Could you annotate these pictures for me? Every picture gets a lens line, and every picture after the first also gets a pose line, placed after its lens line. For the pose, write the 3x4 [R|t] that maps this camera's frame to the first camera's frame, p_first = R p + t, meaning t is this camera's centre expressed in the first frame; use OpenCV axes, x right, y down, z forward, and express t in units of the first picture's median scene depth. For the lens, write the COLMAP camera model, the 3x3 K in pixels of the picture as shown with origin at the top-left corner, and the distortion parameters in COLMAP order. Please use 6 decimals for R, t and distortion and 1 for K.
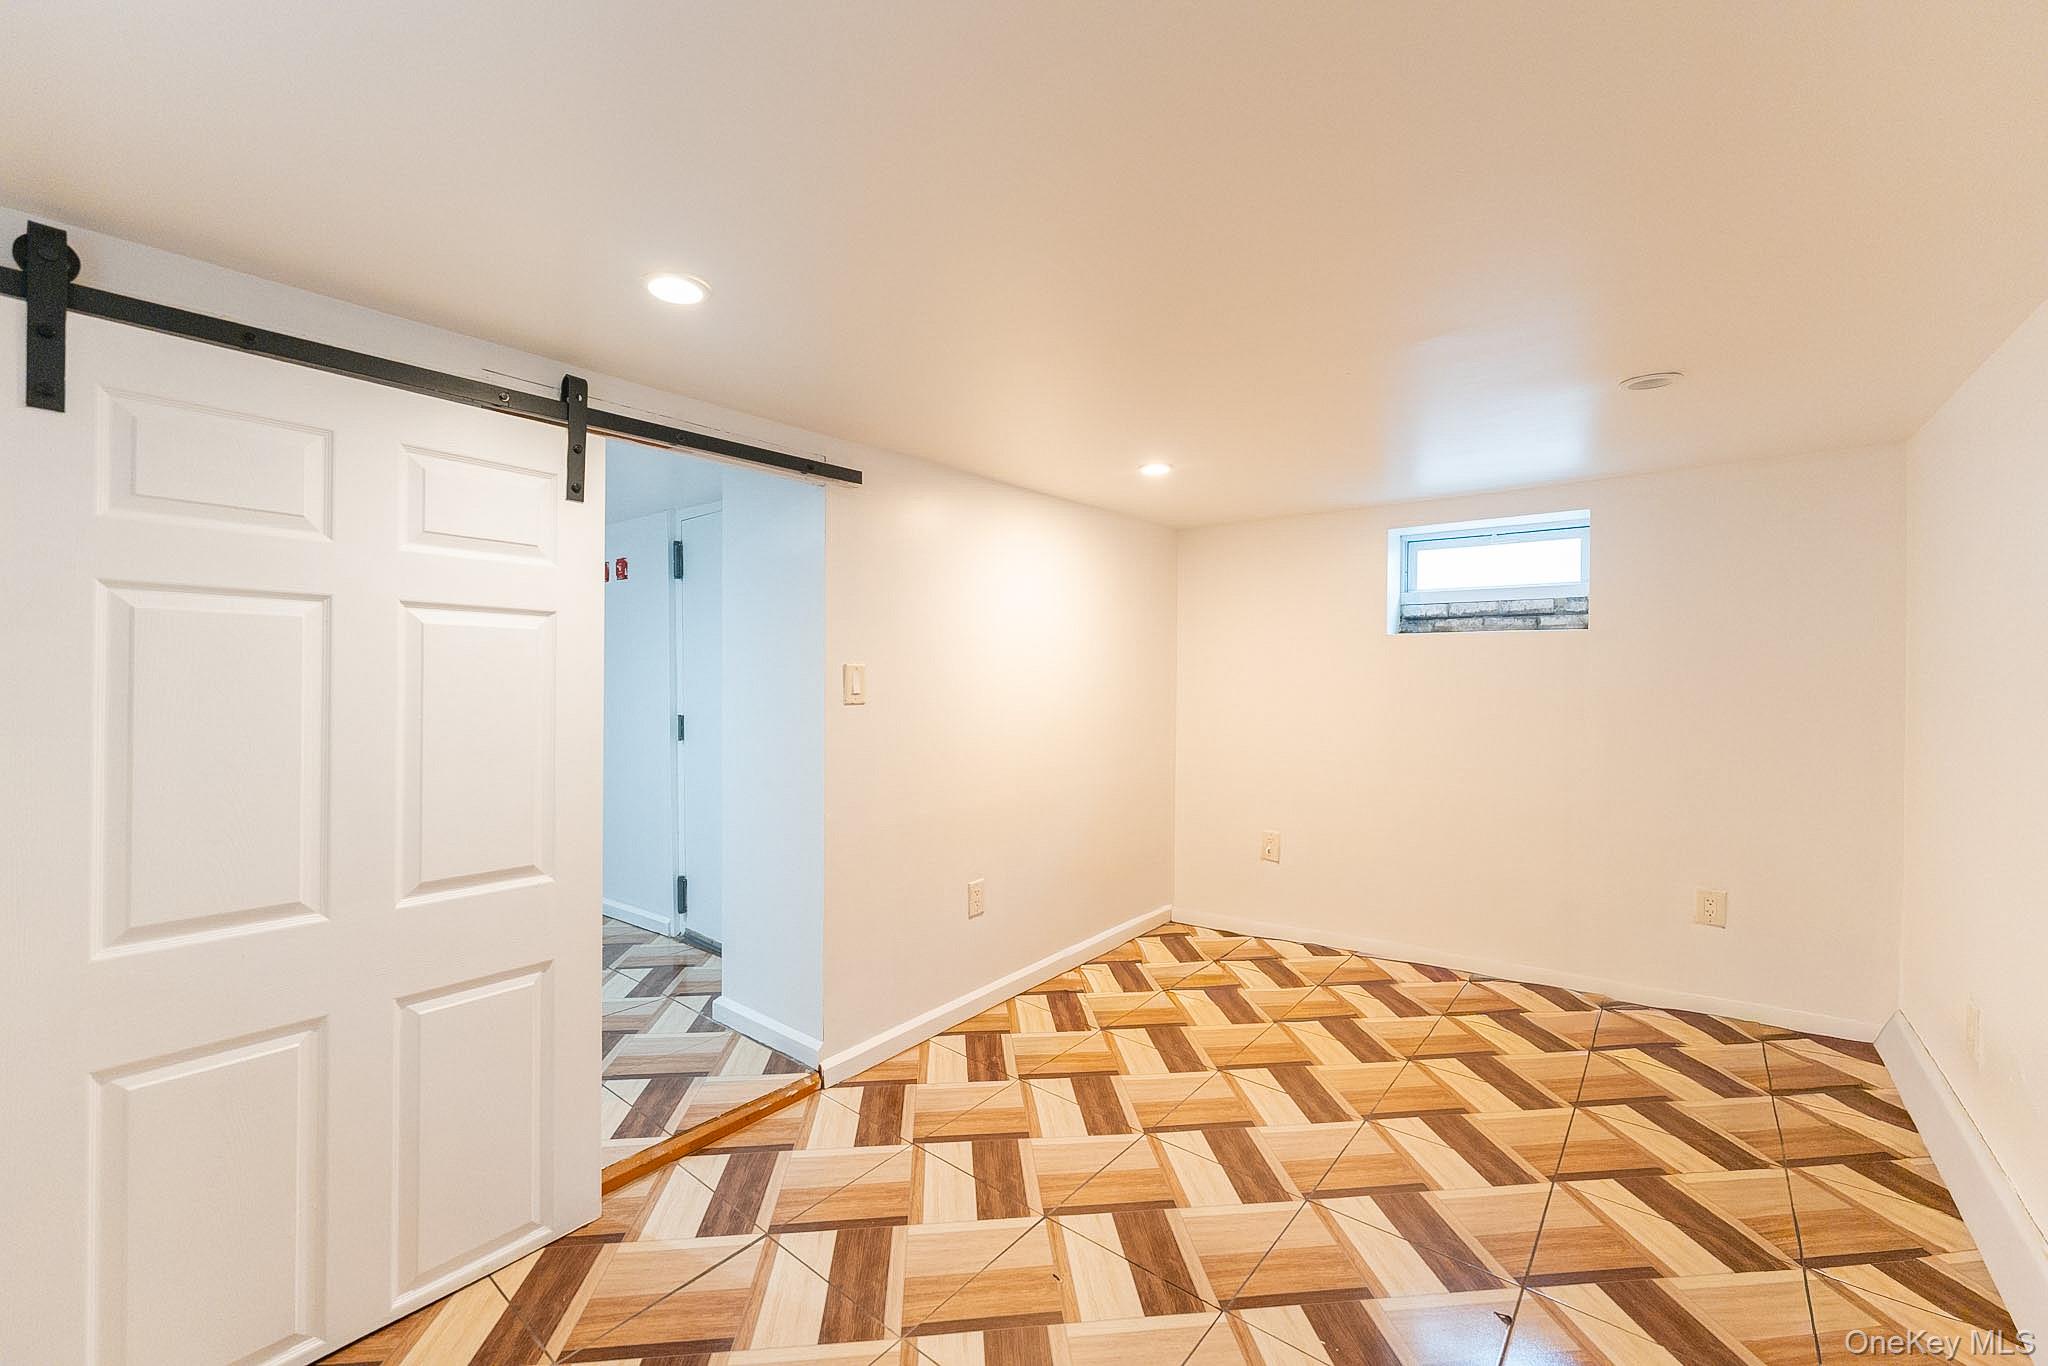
lens RADIAL K [[814.6, 0, 1023.6], [0, 814.6, 825.0], [0, 0, 1]] dist [0.000182, -0.000037]
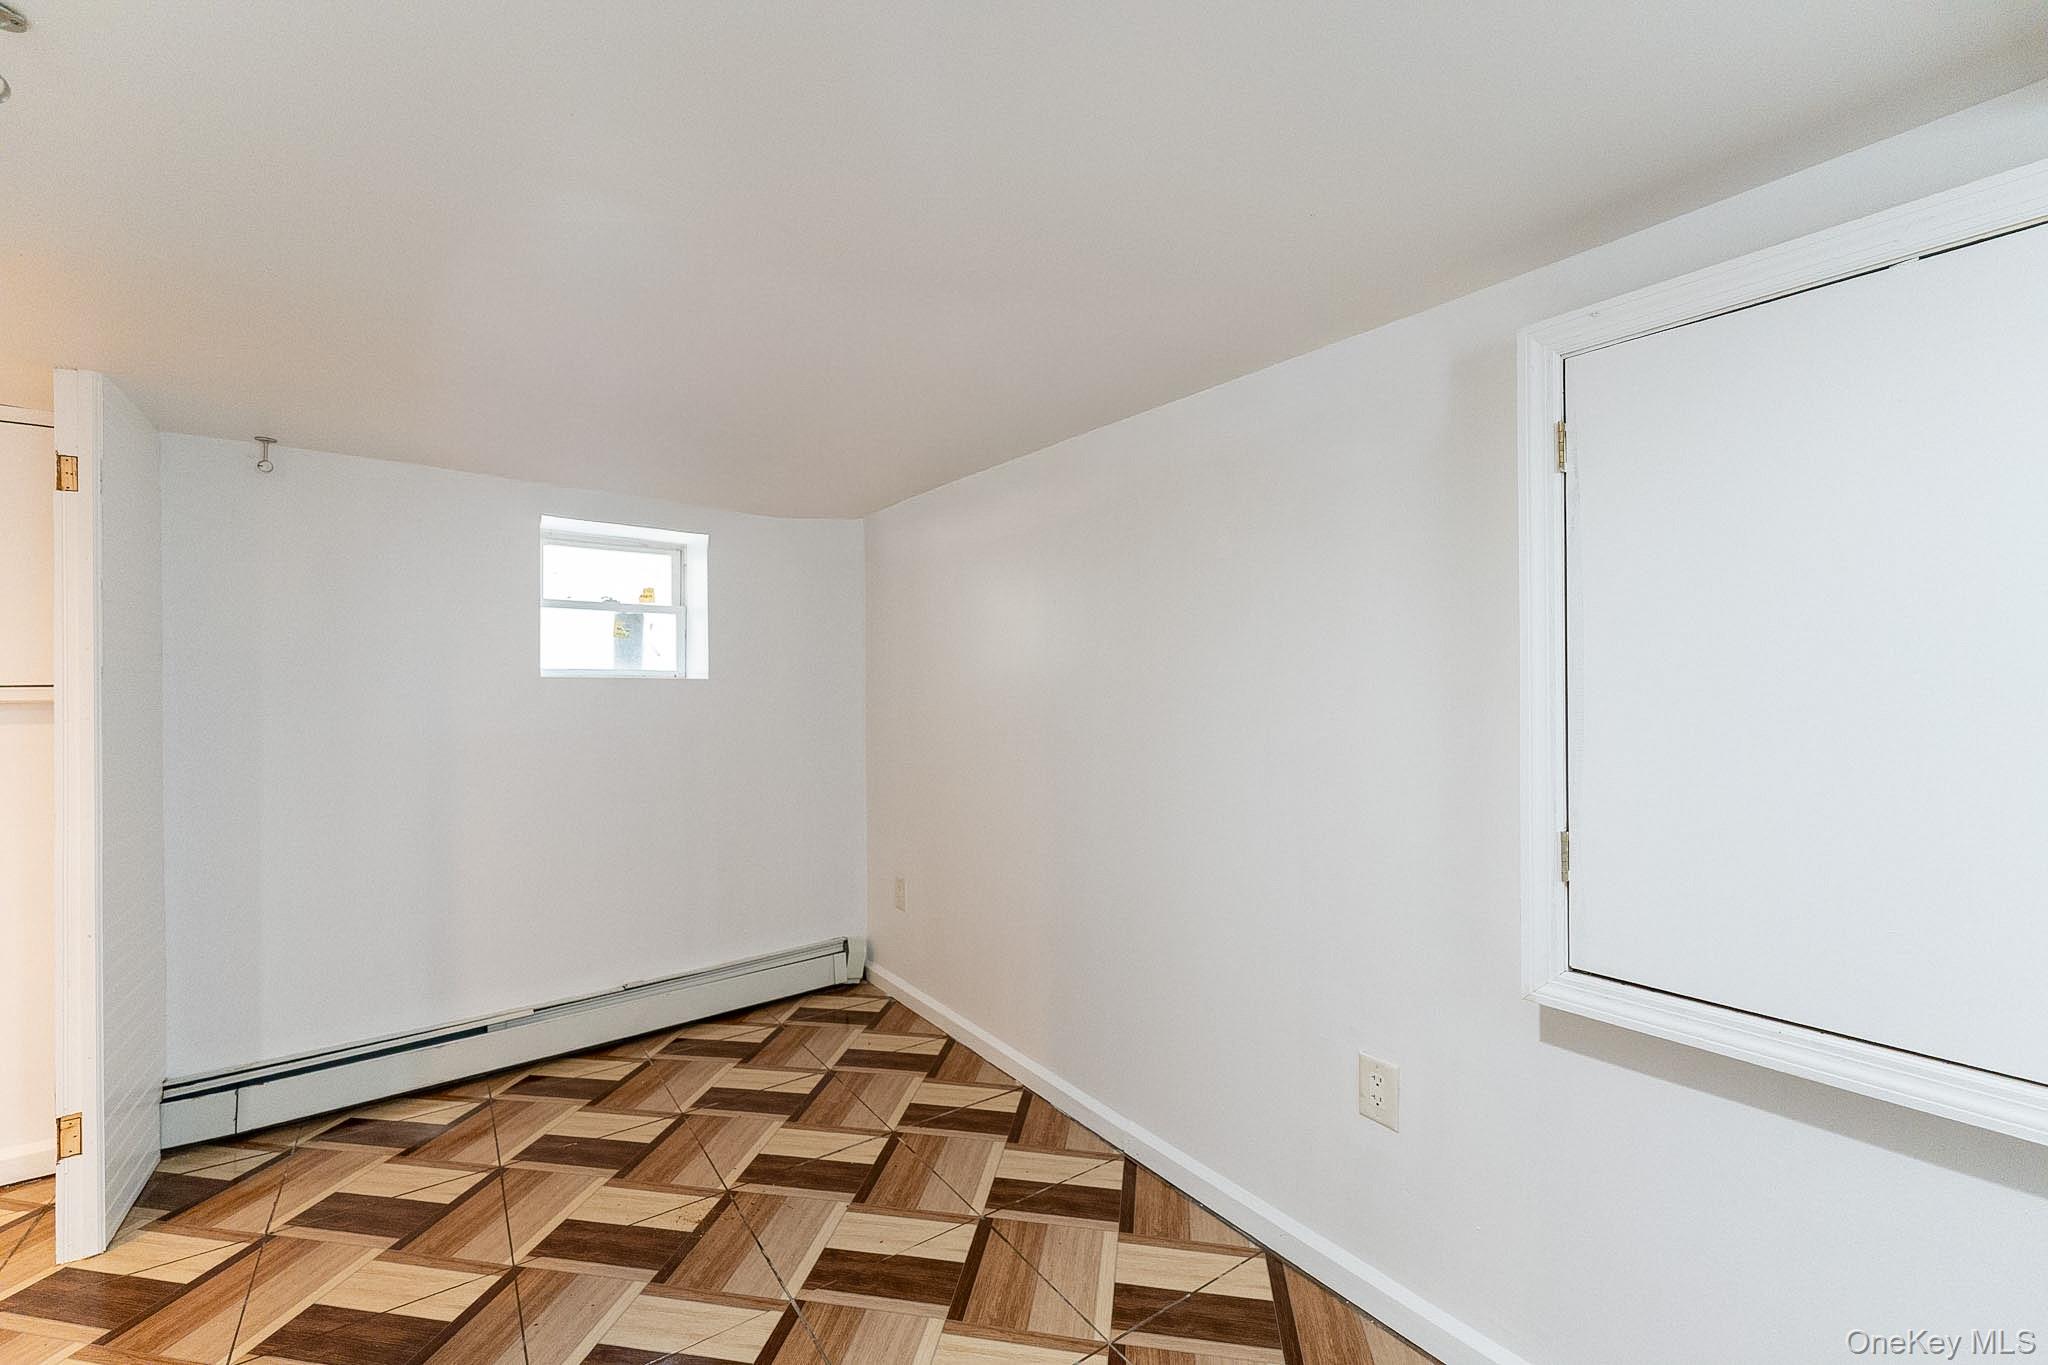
lens RADIAL K [[808.6, 0, 1024.0], [0, 808.6, 682.5], [0, 0, 1]] dist [0.000248, 0.000046]
pose [[-0.246608, 0.002356, -0.969113, 1.289397], [-0.175697, 0.983317, 0.047100, -0.296340], [0.953056, 0.181885, -0.242080, 1.540534]]
